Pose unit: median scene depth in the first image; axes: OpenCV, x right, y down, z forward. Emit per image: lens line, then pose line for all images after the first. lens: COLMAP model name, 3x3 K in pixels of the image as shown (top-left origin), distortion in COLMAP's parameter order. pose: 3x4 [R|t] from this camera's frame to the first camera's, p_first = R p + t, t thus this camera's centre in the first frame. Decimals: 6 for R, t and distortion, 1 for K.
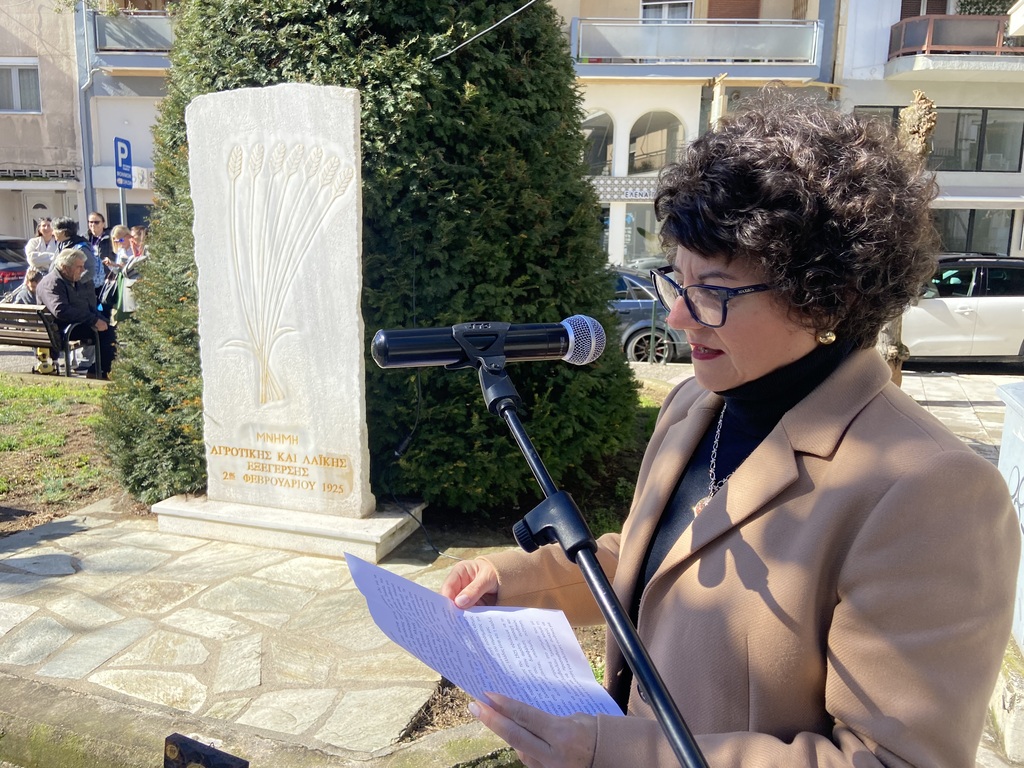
lens RADIAL K [[769.7, 0, 509.6], [0, 769.7, 371.0], [0, 0, 1]] dist [0.126275, -0.159503]
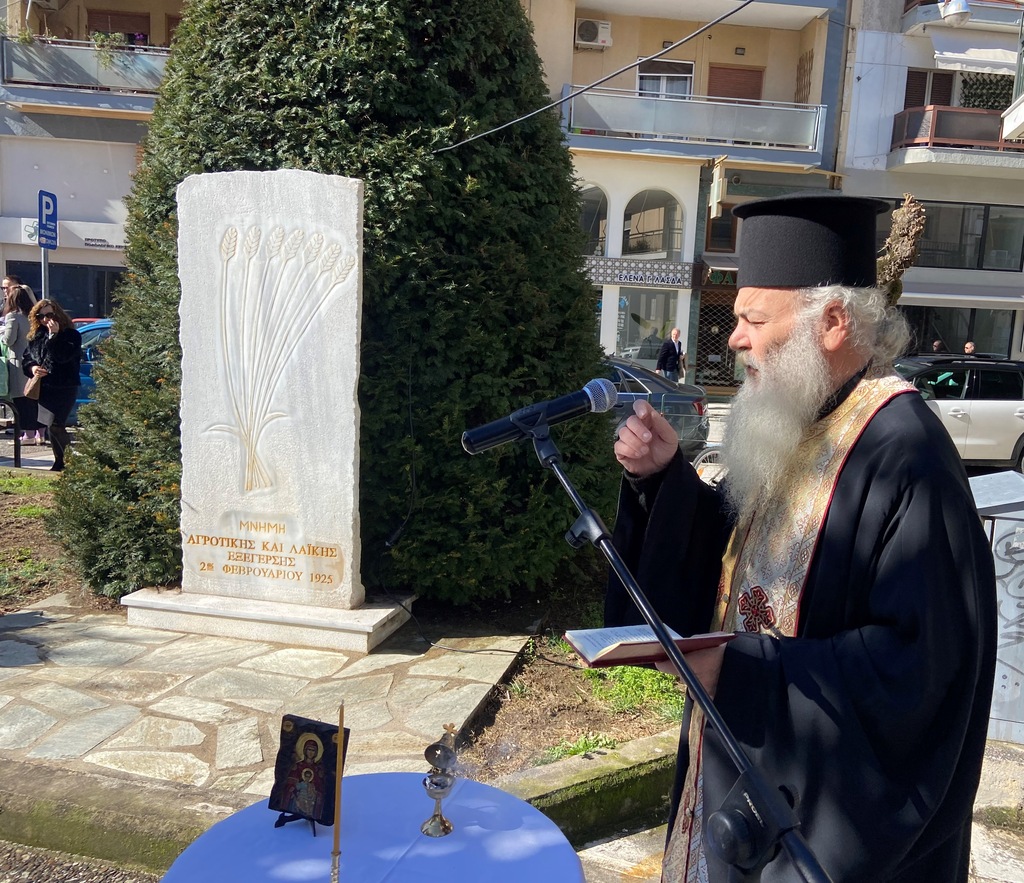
lens RADIAL K [[874.9, 0, 600.9], [0, 874.9, 437.9], [0, 0, 1]] dist [0.124798, -0.149003]
pose [[0.991258, 0.020940, 0.130265, -0.026503], [-0.016191, 0.999169, -0.037408, 0.009904], [-0.130941, 0.034972, 0.990773, -0.145281]]
